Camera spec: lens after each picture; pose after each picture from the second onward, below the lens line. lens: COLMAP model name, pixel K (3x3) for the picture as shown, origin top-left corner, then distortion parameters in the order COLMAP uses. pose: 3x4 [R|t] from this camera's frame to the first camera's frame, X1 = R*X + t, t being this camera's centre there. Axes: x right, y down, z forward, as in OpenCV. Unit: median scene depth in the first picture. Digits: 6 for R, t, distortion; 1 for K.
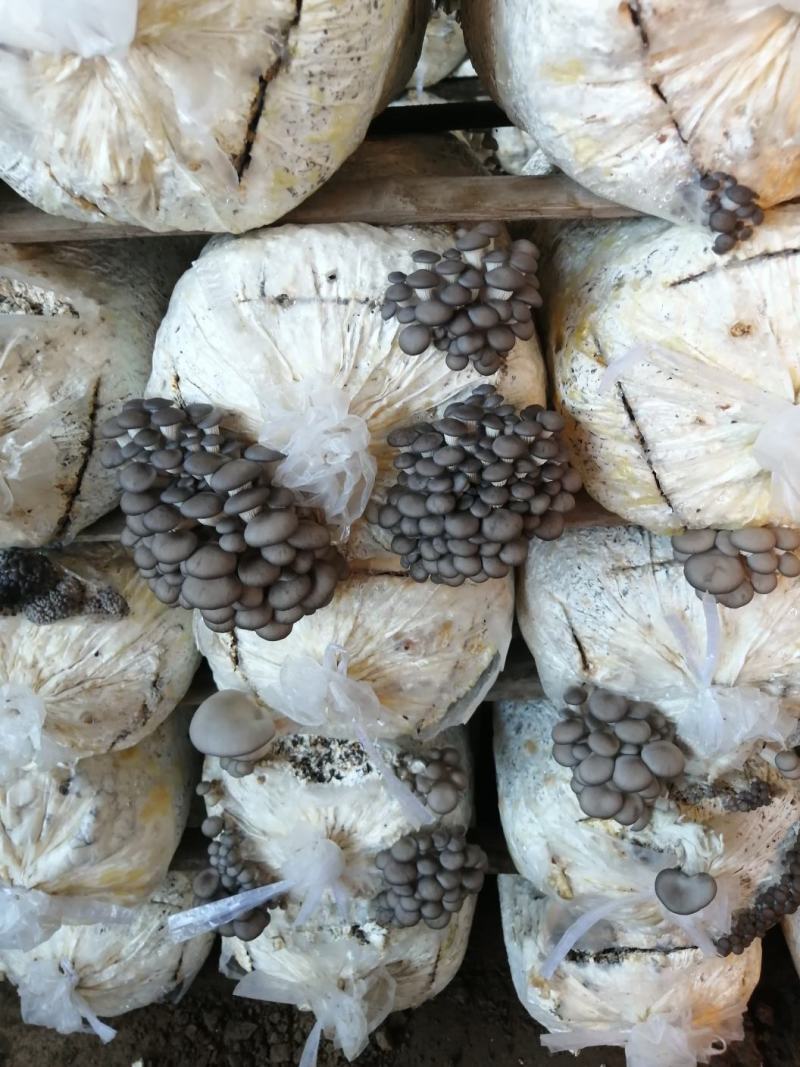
lens RADIAL K [[853.4, 0, 400.7], [0, 853.4, 519.9], [0, 0, 1]] dist [-0.014294, 0.066860]
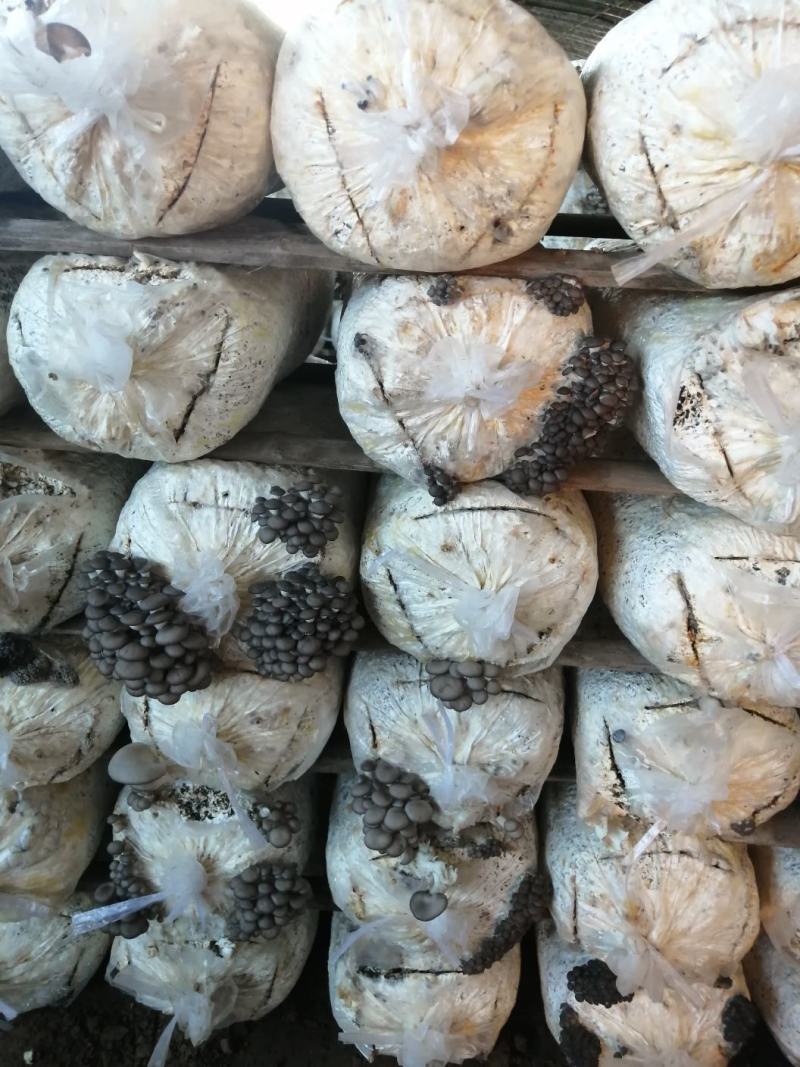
lens RADIAL K [[853.4, 0, 400.7], [0, 853.4, 519.9], [0, 0, 1]] dist [-0.014294, 0.066860]
pose [[0.994619, 0.096924, 0.036596, 0.176226], [-0.090678, 0.985267, -0.145003, -0.009280], [-0.050111, 0.140905, 0.988754, -0.600236]]
